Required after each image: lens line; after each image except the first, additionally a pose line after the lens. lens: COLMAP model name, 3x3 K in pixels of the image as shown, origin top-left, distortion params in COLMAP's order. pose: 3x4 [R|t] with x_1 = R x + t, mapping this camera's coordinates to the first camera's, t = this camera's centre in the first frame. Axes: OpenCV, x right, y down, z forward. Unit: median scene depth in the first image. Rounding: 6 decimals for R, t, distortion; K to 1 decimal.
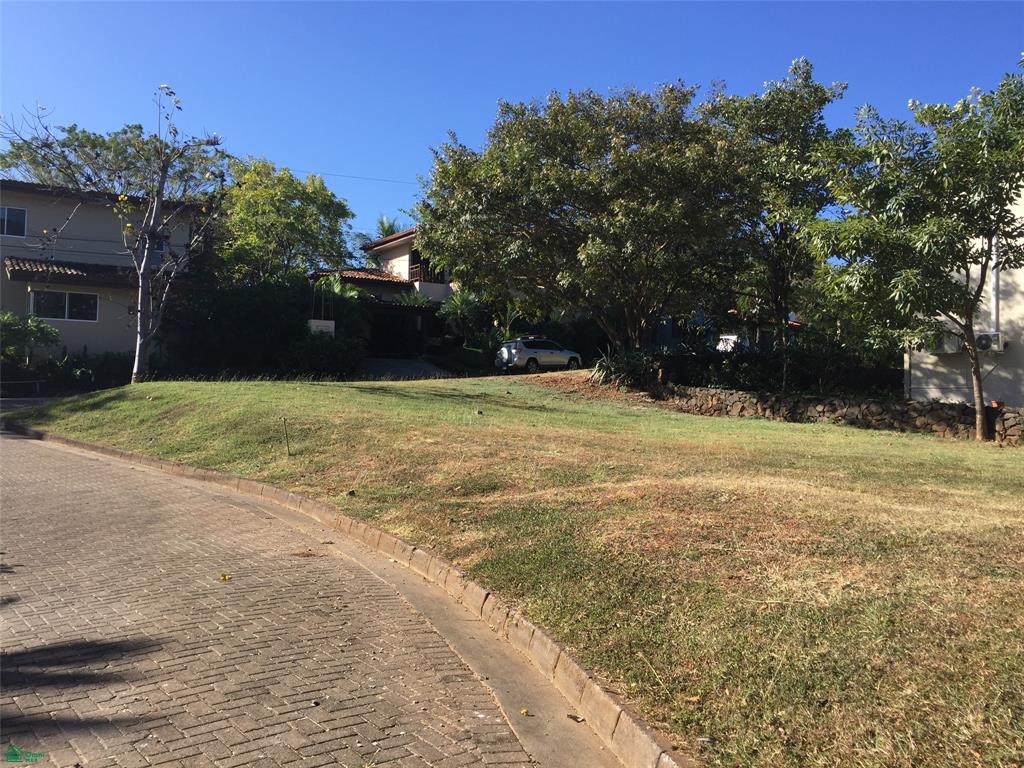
lens RADIAL K [[893.9, 0, 512.0], [0, 893.9, 384.0], [0, 0, 1]] dist [0.078825, -0.122967]
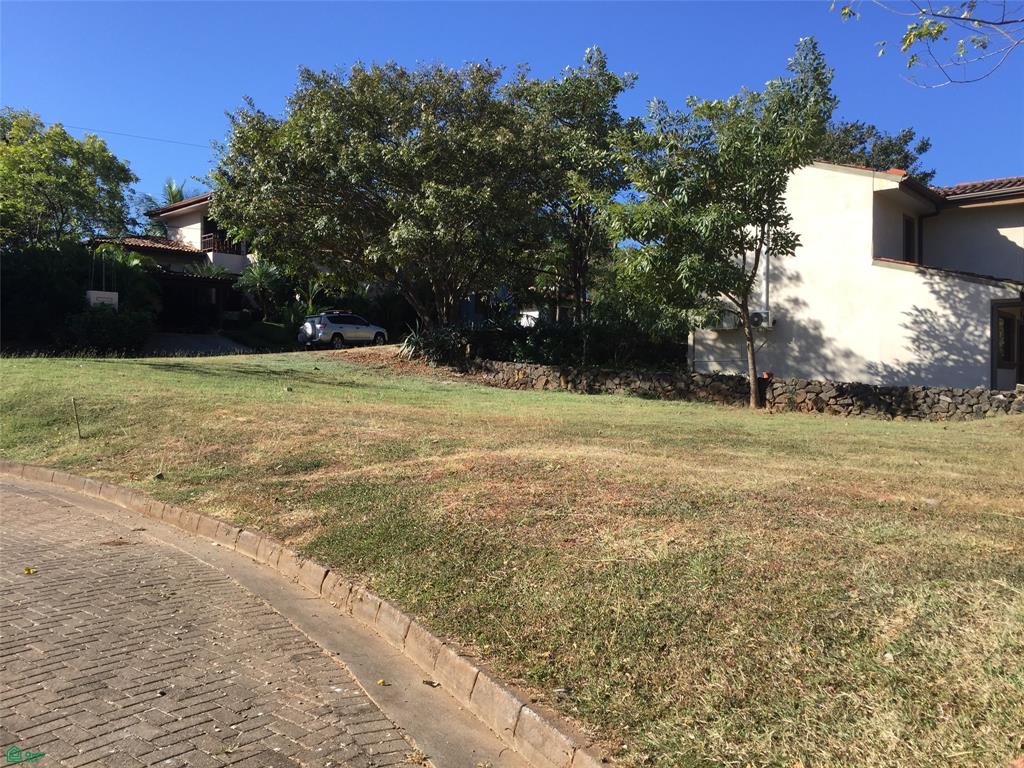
lens RADIAL K [[893.9, 0, 512.0], [0, 893.9, 384.0], [0, 0, 1]] dist [0.078825, -0.122967]
pose [[0.972712, -0.012064, 0.231702, -0.037613], [0.005520, 0.999568, 0.028869, -0.001072], [-0.231950, -0.026803, 0.972358, -0.008634]]
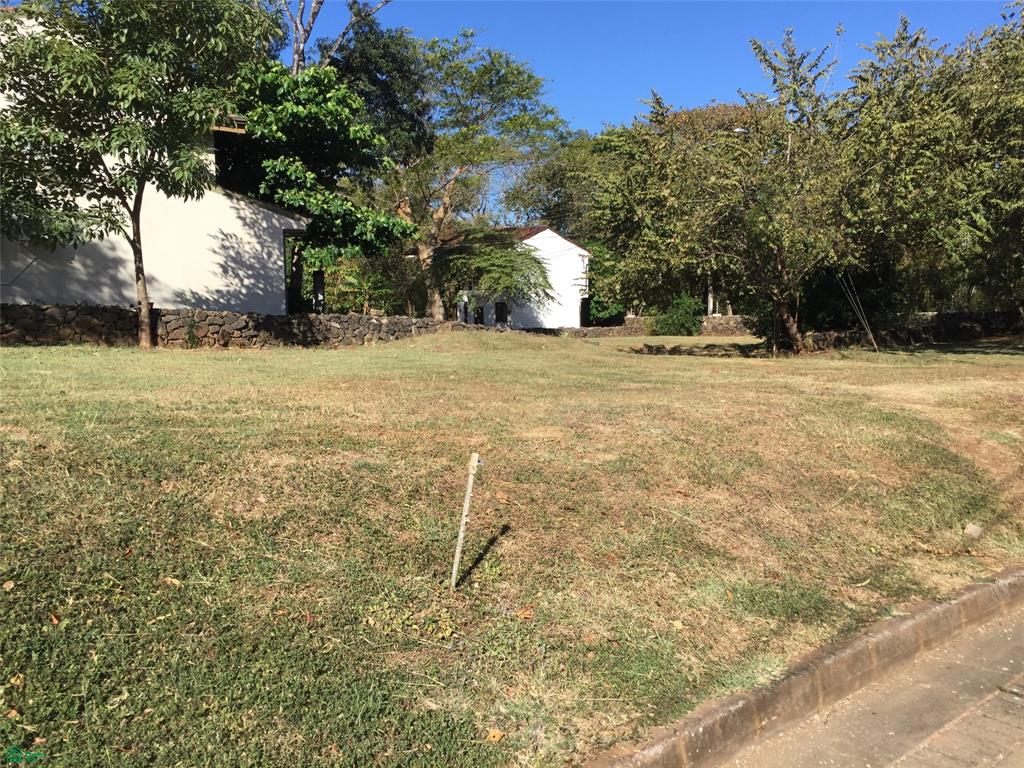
lens RADIAL K [[893.9, 0, 512.0], [0, 893.9, 384.0], [0, 0, 1]] dist [0.078825, -0.122967]
pose [[-0.218011, -0.107728, 0.969982, -0.537358], [-0.011986, 0.994110, 0.107713, -0.000497], [-0.975873, 0.011856, -0.218018, 1.137759]]
